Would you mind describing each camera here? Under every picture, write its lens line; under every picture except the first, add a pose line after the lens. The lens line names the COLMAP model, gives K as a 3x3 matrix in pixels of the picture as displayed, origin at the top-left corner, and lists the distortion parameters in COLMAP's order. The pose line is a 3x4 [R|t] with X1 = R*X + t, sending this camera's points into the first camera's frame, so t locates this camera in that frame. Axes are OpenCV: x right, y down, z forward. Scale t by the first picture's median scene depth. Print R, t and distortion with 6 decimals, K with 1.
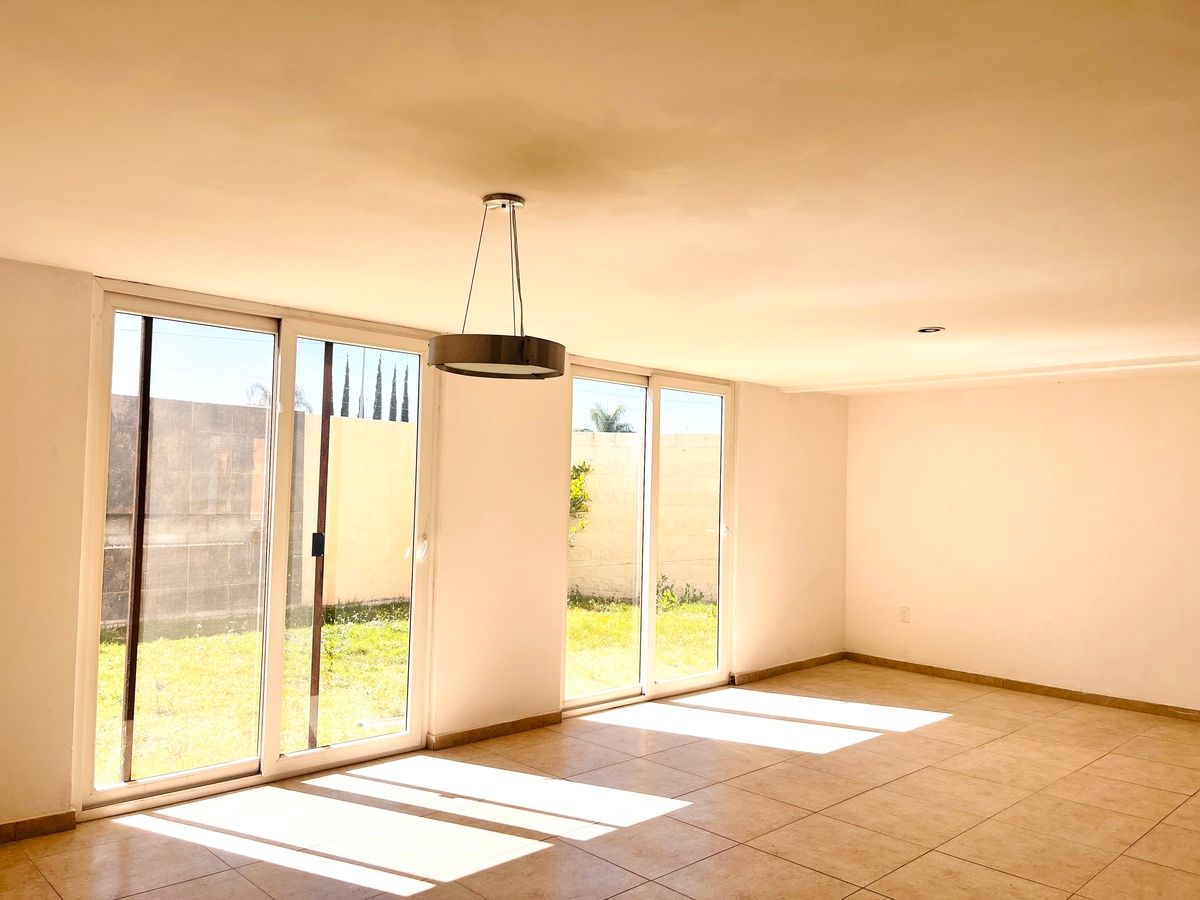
lens RADIAL K [[919.4, 0, 605.2], [0, 919.4, 451.0], [0, 0, 1]] dist [0.035810, -0.045198]
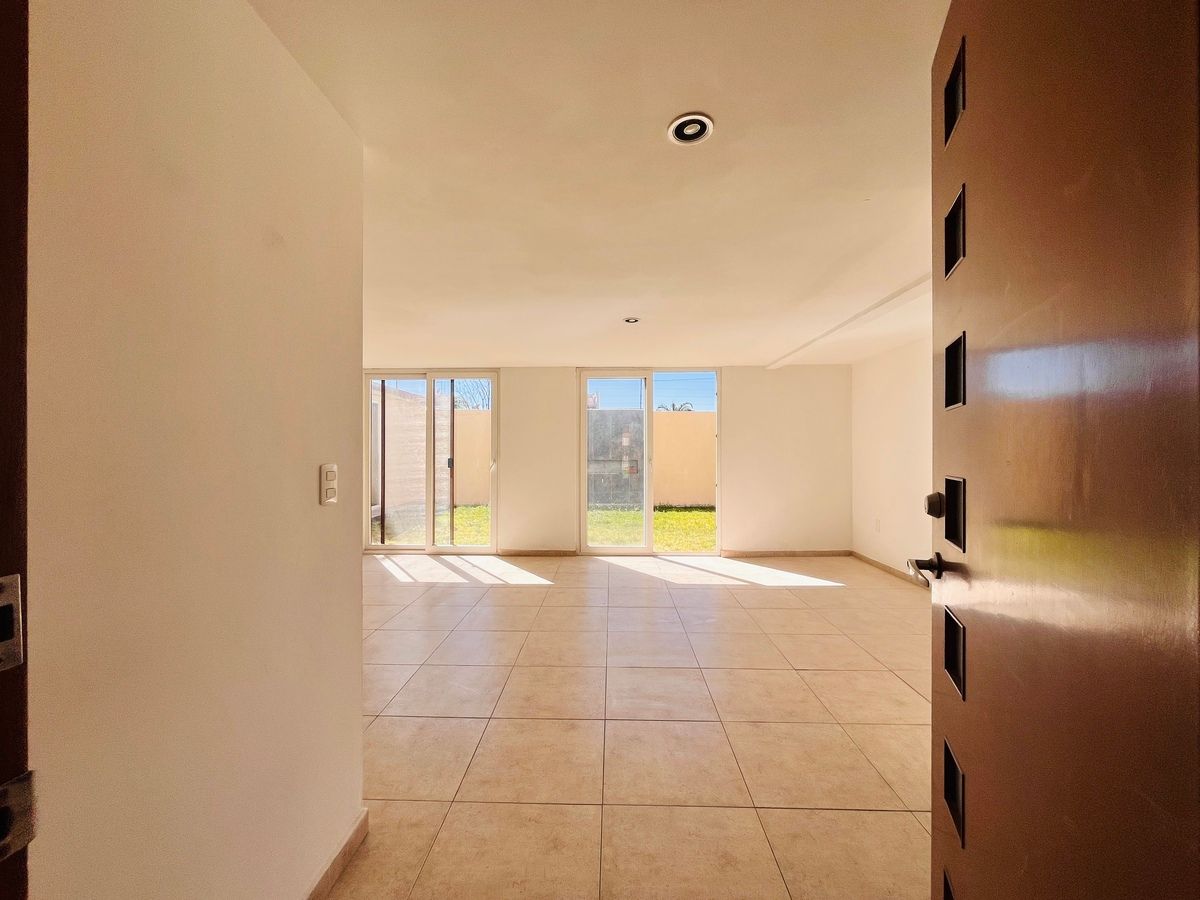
lens RADIAL K [[487.1, 0, 597.9], [0, 487.1, 450.7], [0, 0, 1]] dist [-0.001922, -0.000208]
pose [[0.691813, -0.027288, -0.721561, 0.972751], [0.047946, 0.998816, 0.008196, 0.084691], [0.720483, -0.040266, 0.692303, 0.426836]]
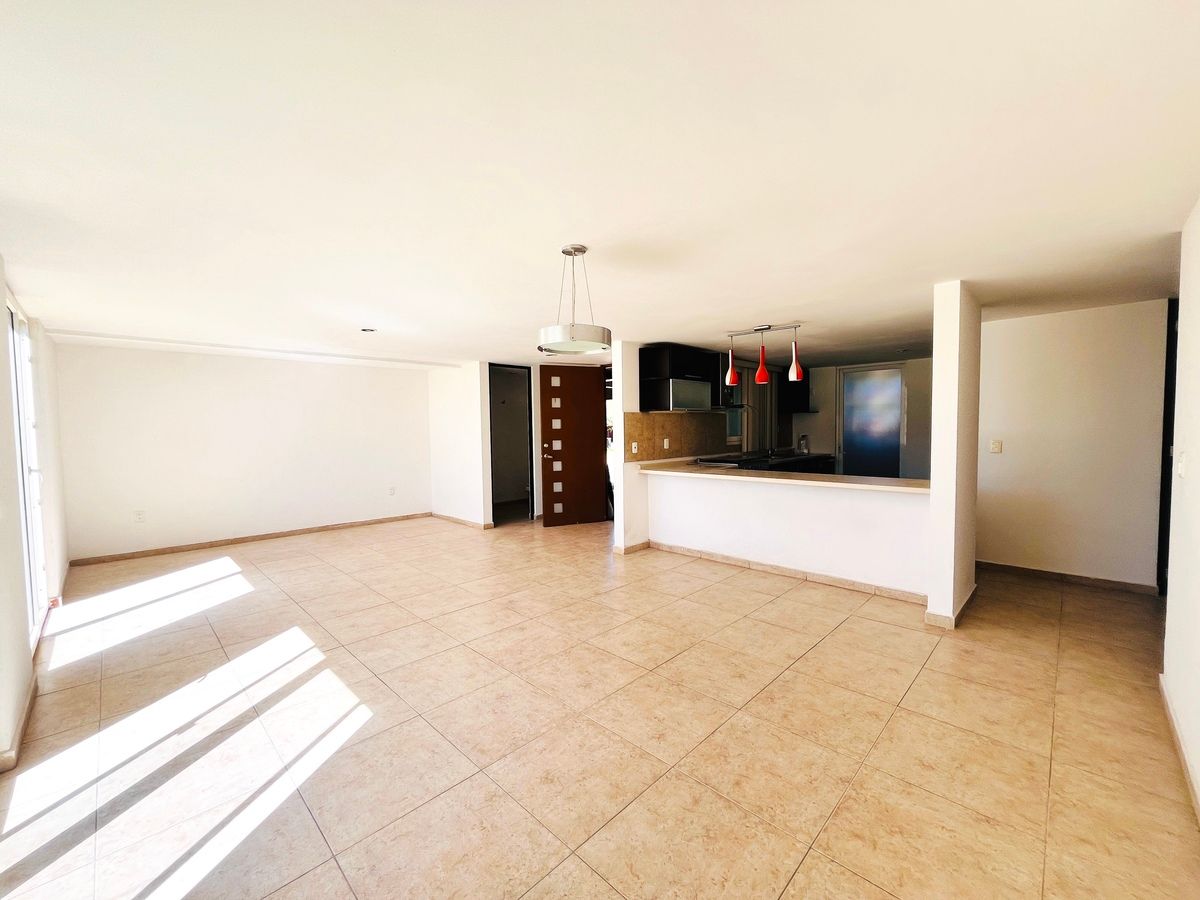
lens RADIAL K [[487.1, 0, 592.5], [0, 487.1, 449.9], [0, 0, 1]] dist [-0.001922, -0.000208]
pose [[-0.016854, -0.070917, 0.997340, -0.682762], [-0.025776, 0.997181, 0.070470, 0.025648], [-0.999526, -0.024520, -0.018634, 0.638822]]
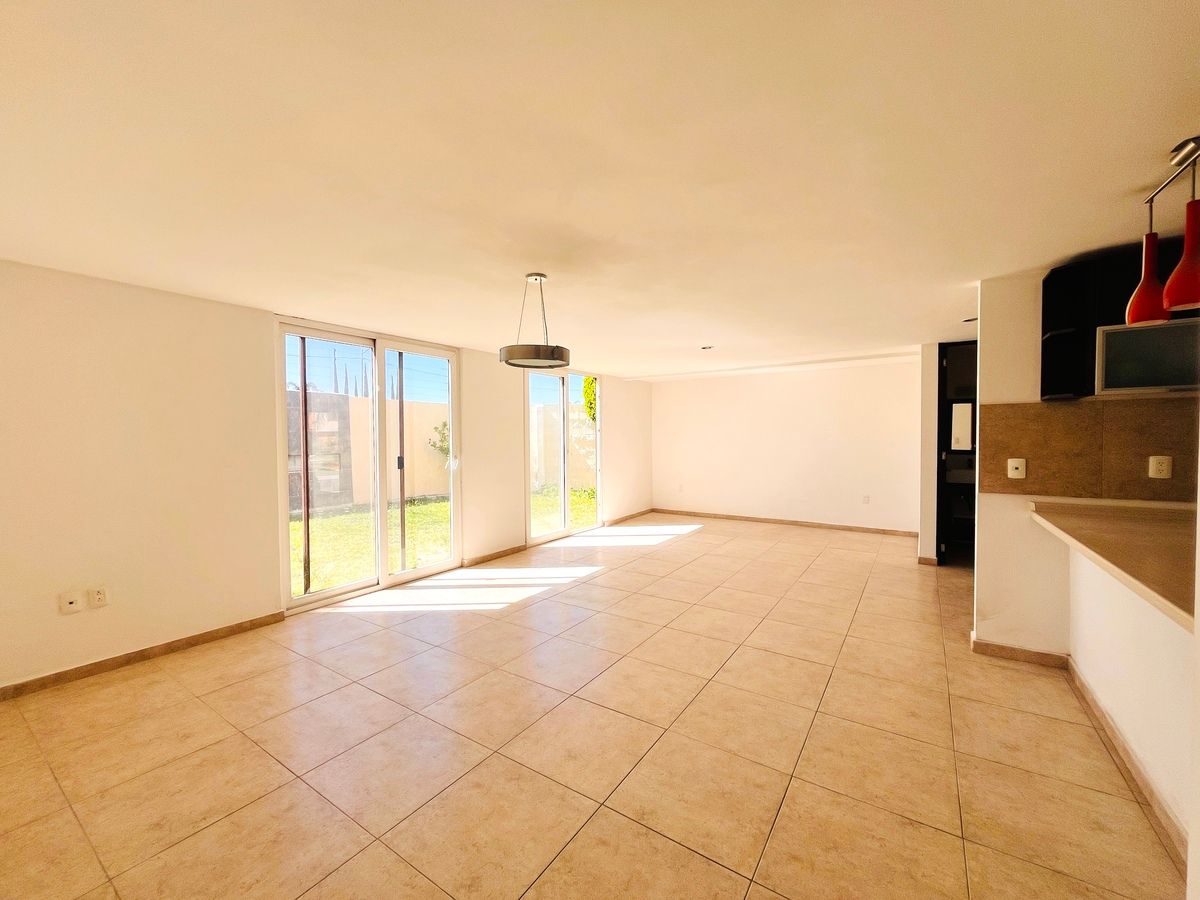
lens RADIAL K [[487.1, 0, 601.9], [0, 487.1, 447.7], [0, 0, 1]] dist [-0.001922, -0.000208]
pose [[0.977220, -0.037275, 0.208930, -0.131317], [0.023716, 0.997469, 0.067031, 0.016844], [-0.210900, -0.060549, 0.975631, -0.042381]]
